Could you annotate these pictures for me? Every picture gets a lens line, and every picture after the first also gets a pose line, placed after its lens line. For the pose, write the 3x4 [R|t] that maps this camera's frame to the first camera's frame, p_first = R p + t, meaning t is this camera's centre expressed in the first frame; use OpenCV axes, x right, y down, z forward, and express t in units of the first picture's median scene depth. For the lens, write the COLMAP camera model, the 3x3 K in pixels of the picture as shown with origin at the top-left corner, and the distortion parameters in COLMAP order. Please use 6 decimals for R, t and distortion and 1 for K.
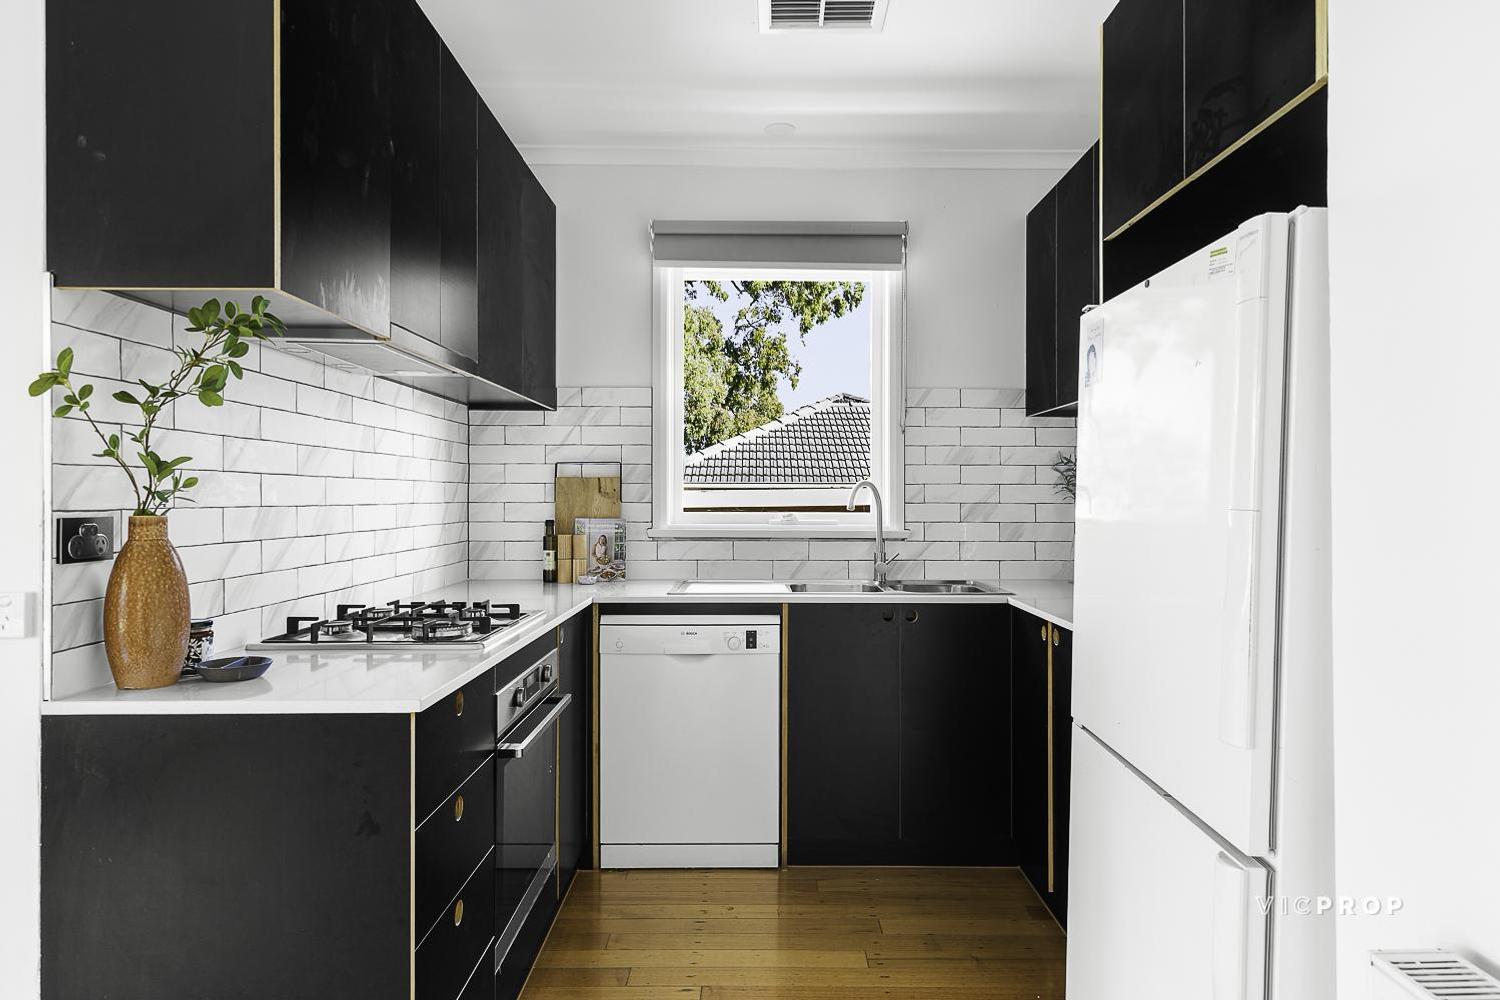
lens RADIAL K [[905.5, 0, 753.6], [0, 905.5, 501.2], [0, 0, 1]] dist [-0.004160, -0.000881]
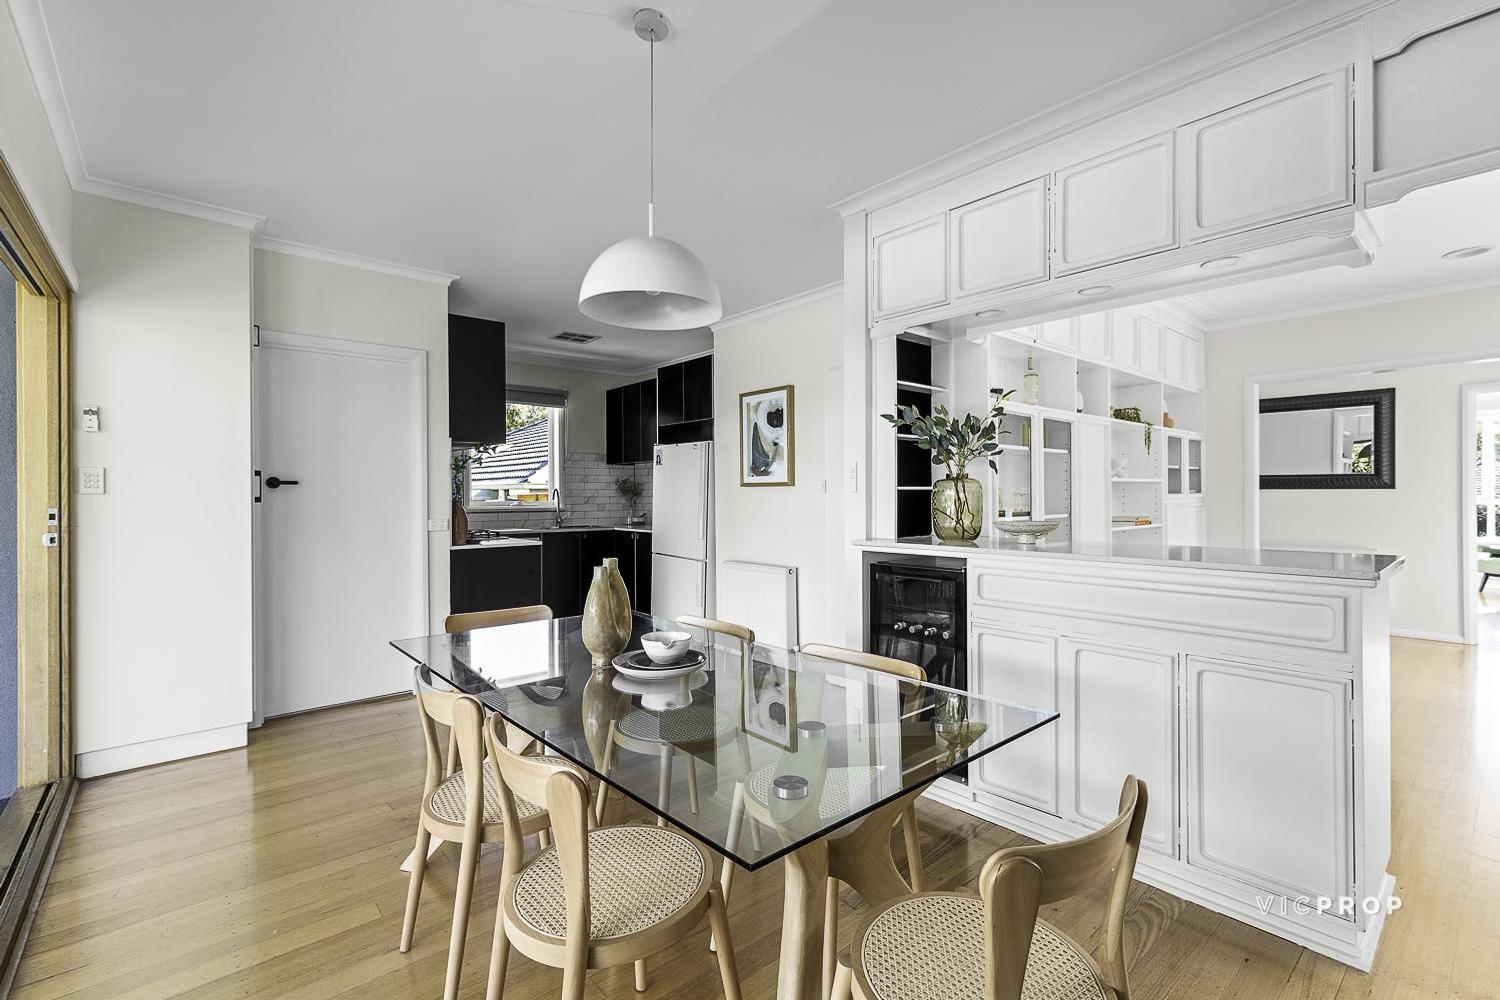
lens RADIAL K [[674.2, 0, 752.9], [0, 674.2, 495.6], [0, 0, 1]] dist [0.000416, 0.000021]
pose [[0.769798, -0.004321, 0.638273, -0.663325], [0.006975, 0.999974, -0.001644, 0.005473], [-0.638249, 0.005717, 0.769809, -0.849657]]
